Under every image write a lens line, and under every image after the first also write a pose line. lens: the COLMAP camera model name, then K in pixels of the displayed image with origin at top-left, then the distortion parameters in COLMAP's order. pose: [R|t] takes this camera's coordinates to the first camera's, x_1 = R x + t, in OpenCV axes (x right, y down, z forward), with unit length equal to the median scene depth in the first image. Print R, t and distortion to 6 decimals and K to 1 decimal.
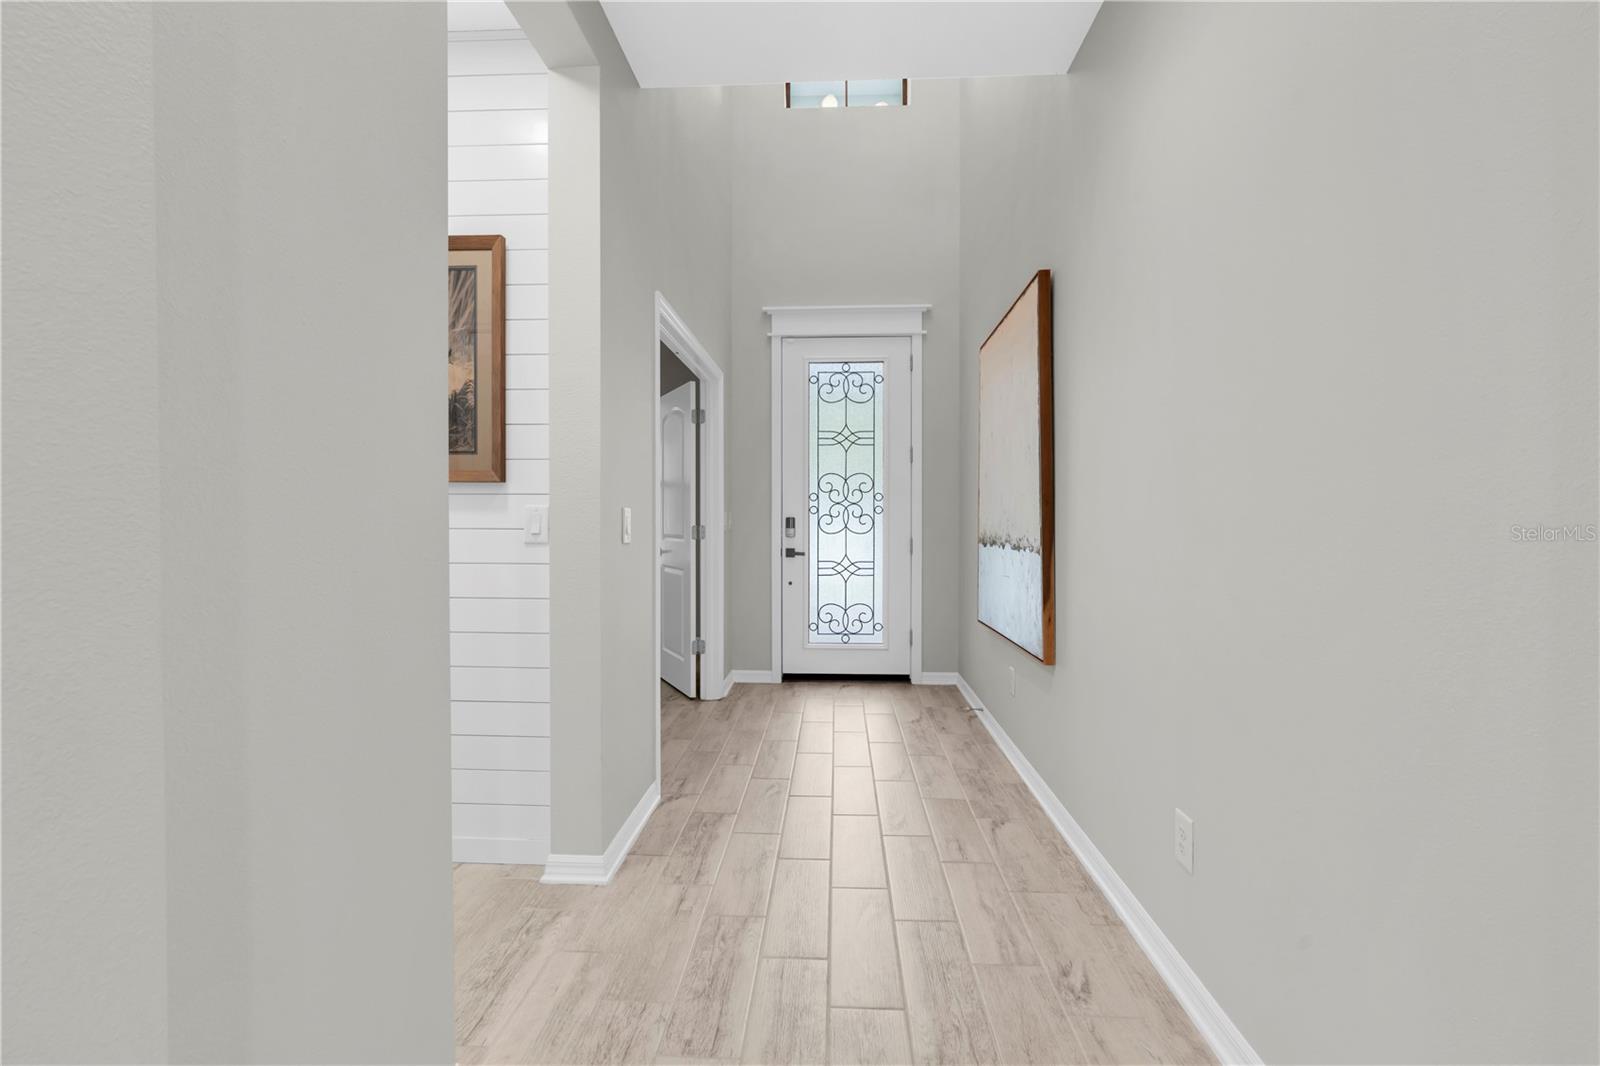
lens RADIAL K [[712.3, 0, 799.5], [0, 712.3, 528.0], [0, 0, 1]] dist [-0.012844, 0.005220]
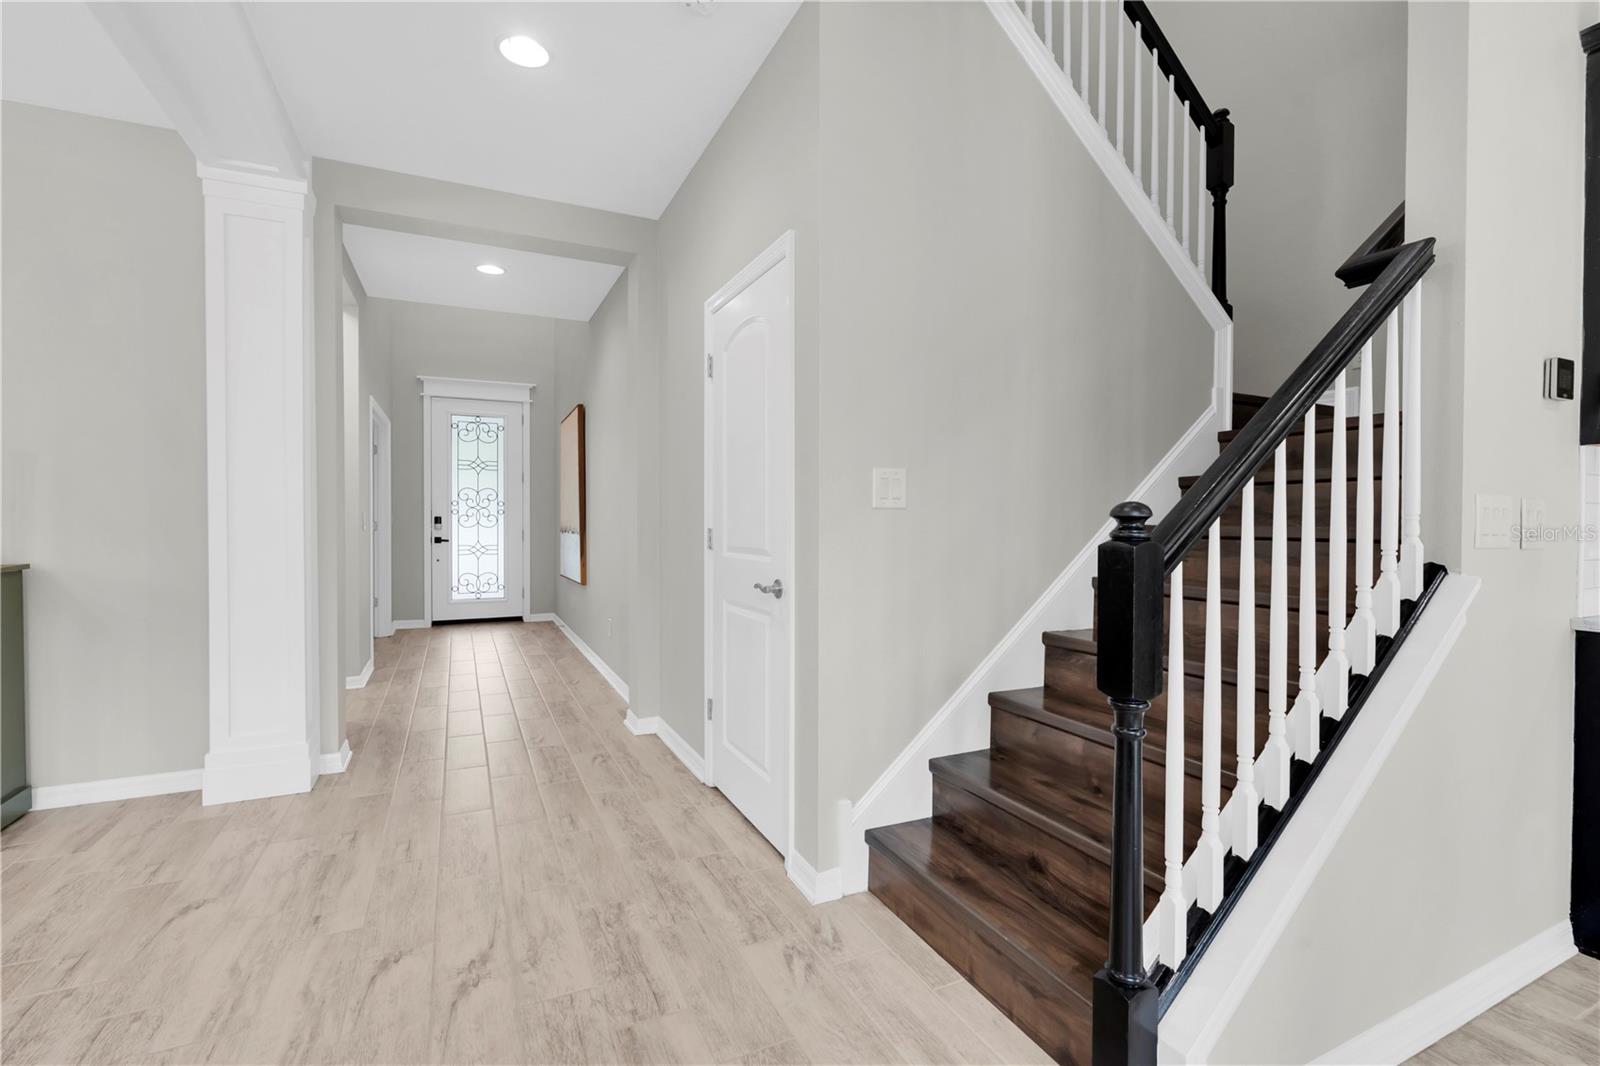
lens RADIAL K [[712.3, 0, 799.5], [0, 712.3, 528.0], [0, 0, 1]] dist [-0.012844, 0.005220]
pose [[0.876750, -0.004684, 0.480924, -0.065097], [0.003145, 0.999987, 0.004006, 0.005746], [-0.480937, -0.002000, 0.876753, -0.687281]]
